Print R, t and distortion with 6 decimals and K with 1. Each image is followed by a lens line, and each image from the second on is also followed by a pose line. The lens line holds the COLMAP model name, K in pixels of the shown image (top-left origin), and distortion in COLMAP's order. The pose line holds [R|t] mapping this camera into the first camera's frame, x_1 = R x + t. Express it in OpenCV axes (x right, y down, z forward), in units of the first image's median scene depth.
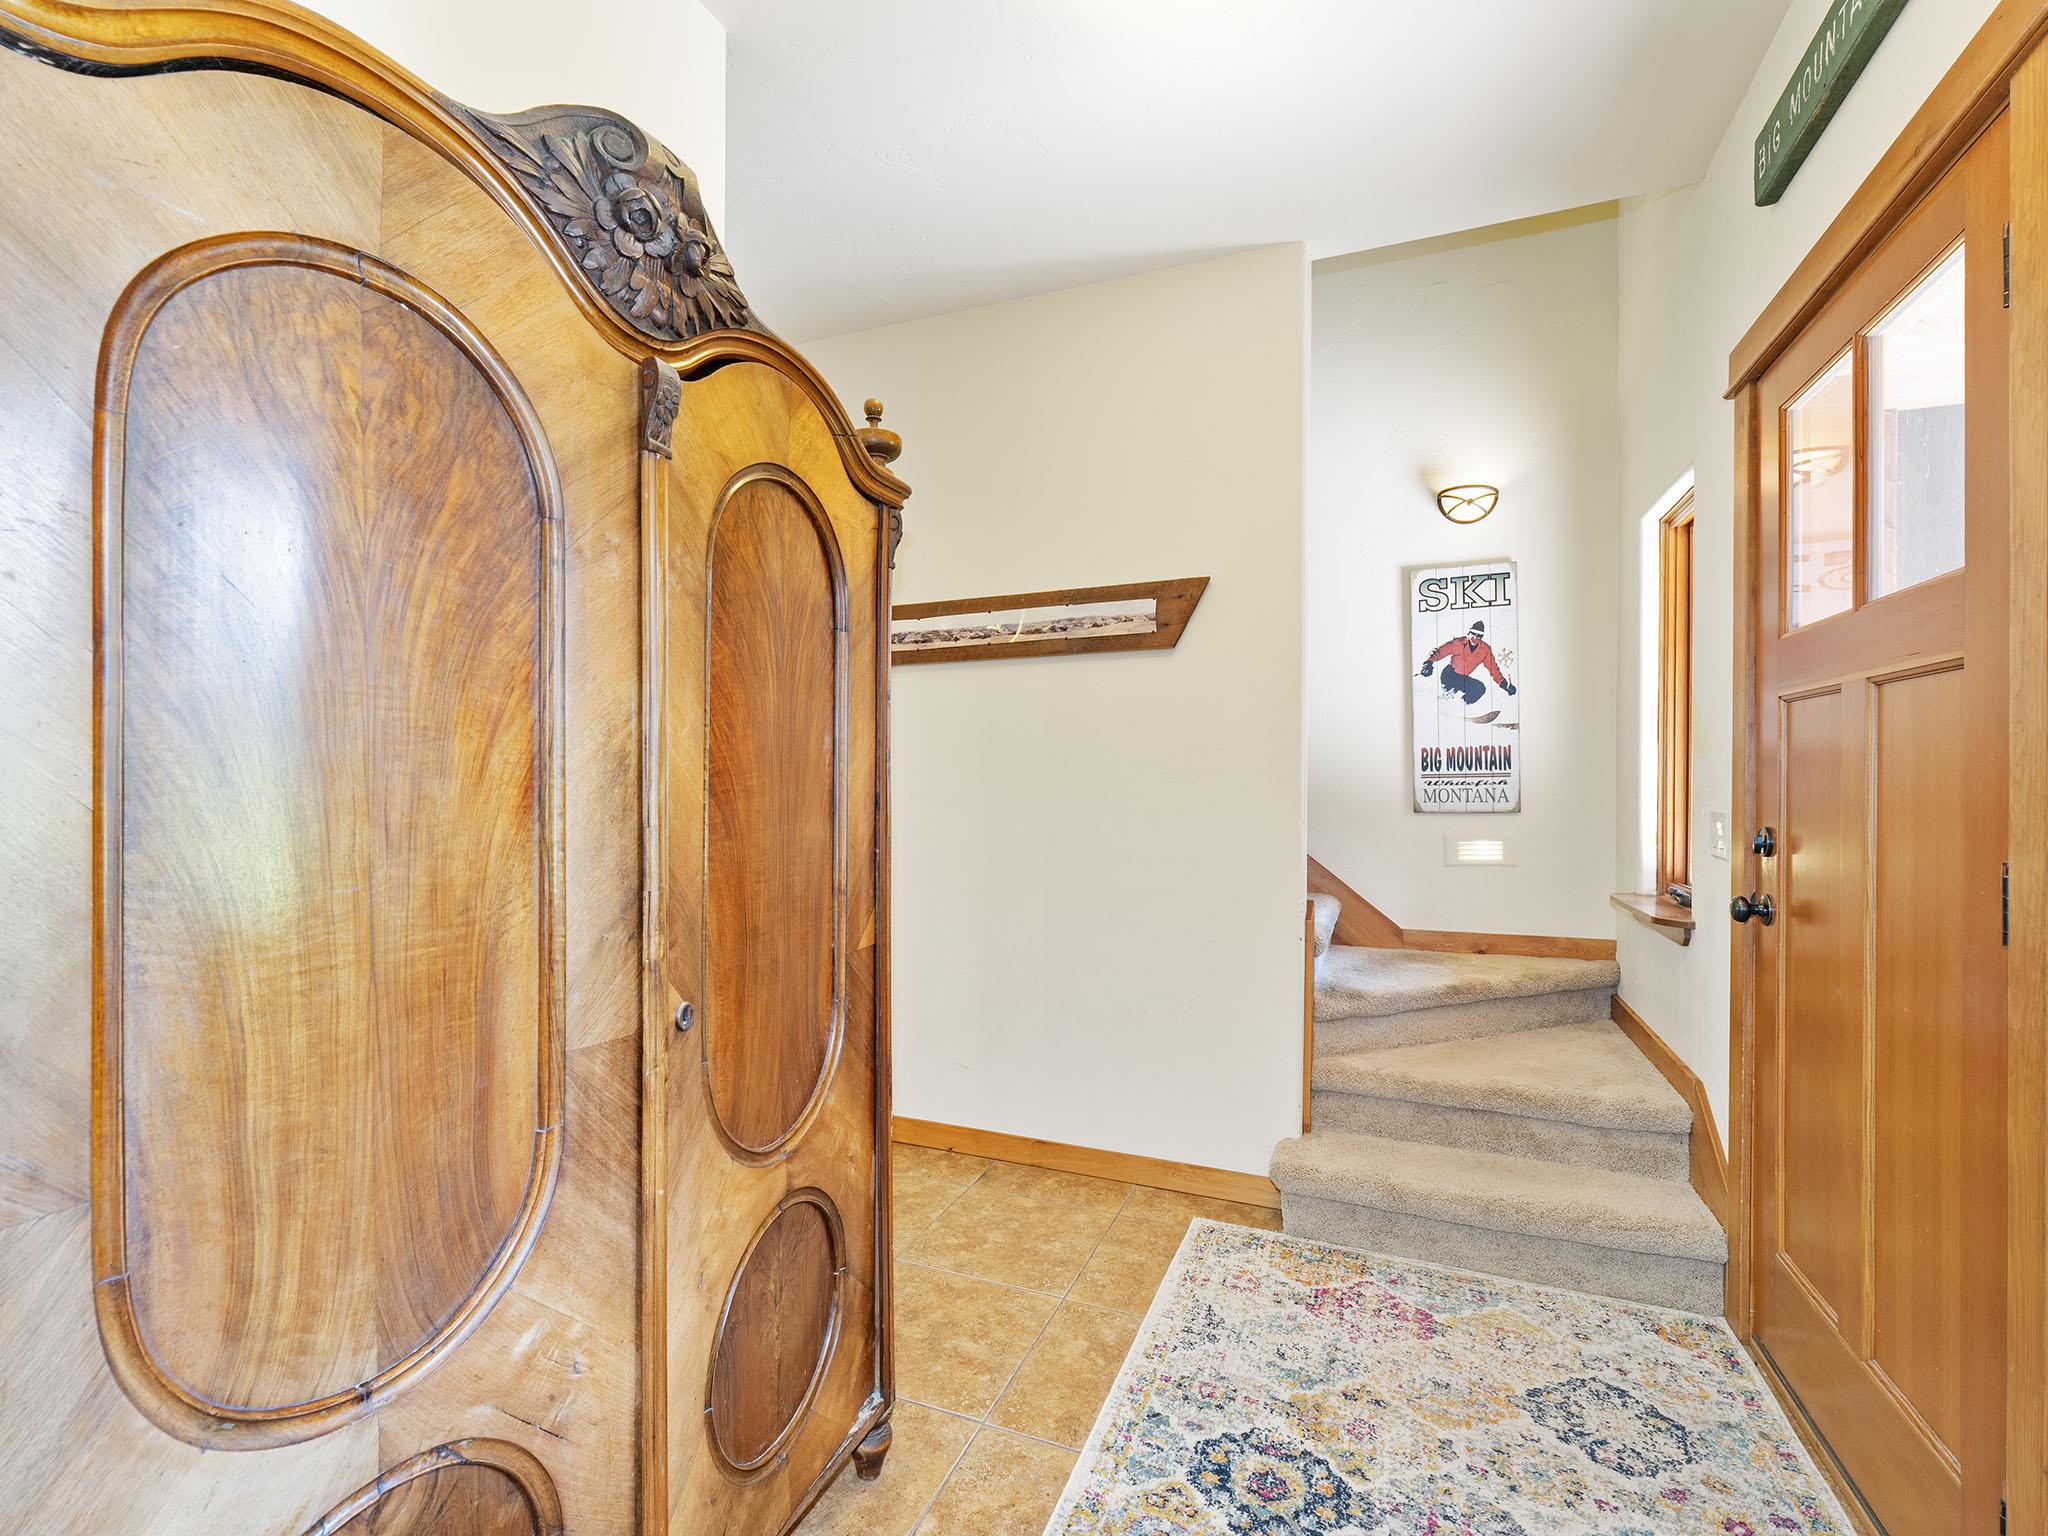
lens RADIAL K [[929.4, 0, 1023.3], [0, 929.4, 778.6], [0, 0, 1]] dist [-0.002204, -0.000387]
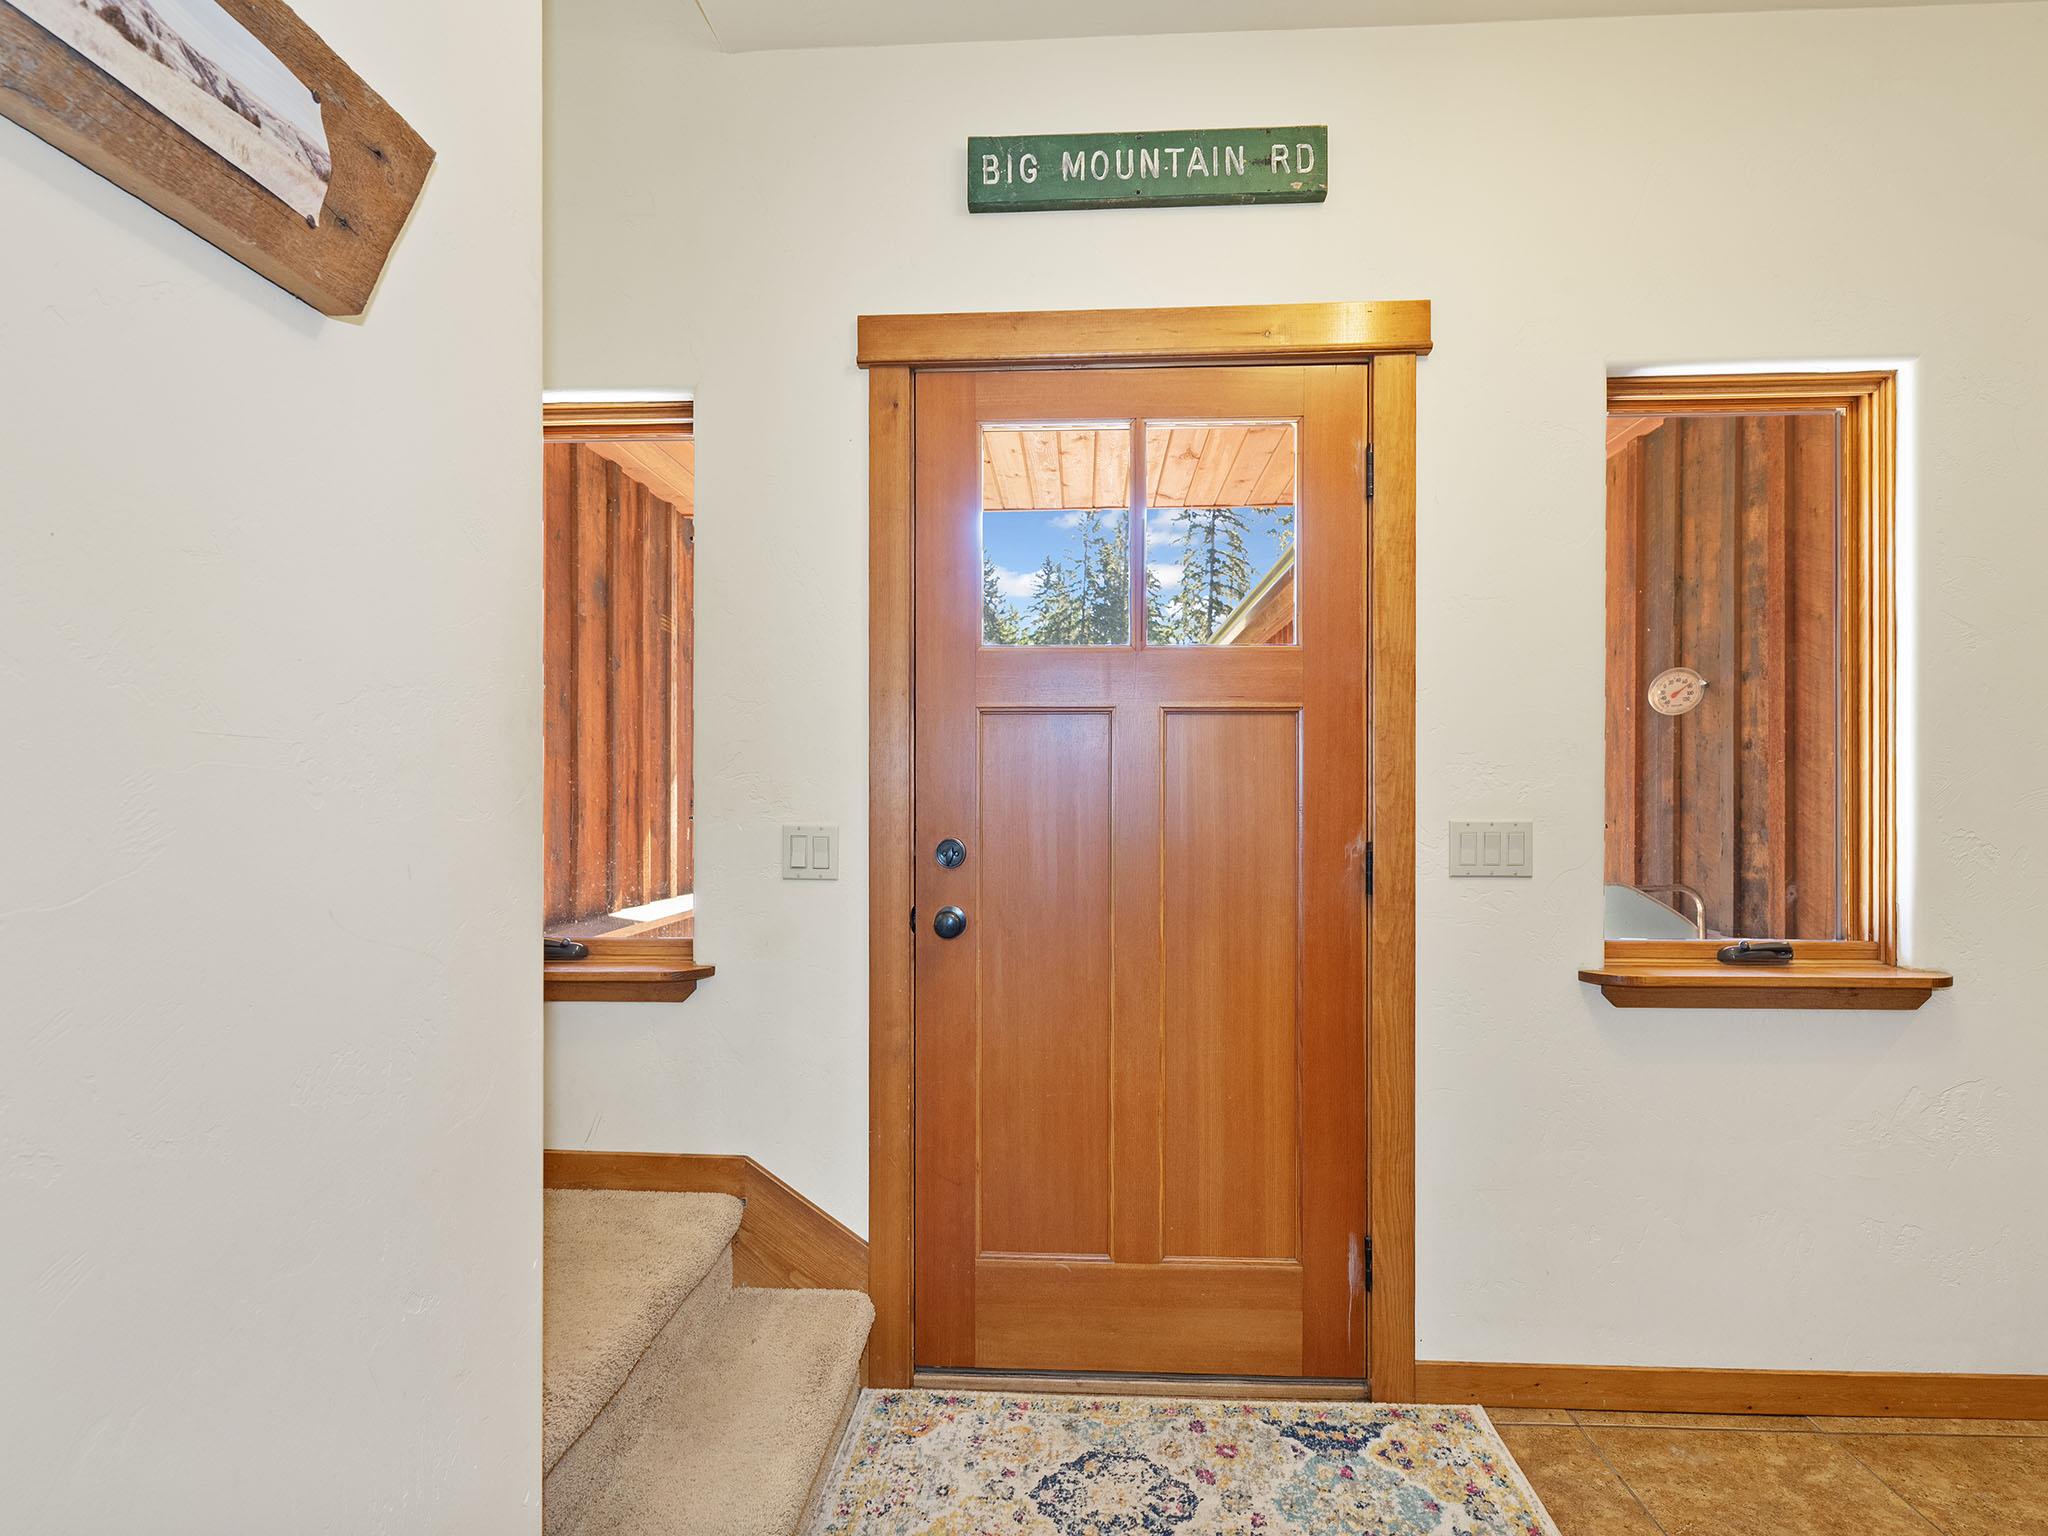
lens RADIAL K [[1076.1, 0, 1027.3], [0, 1076.1, 782.7], [0, 0, 1]] dist [-0.001122, -0.000119]
pose [[-0.330635, 0.007101, 0.943732, -0.337989], [-0.005370, 0.999941, -0.009405, 0.005999], [-0.943744, -0.008177, -0.330577, 1.434041]]
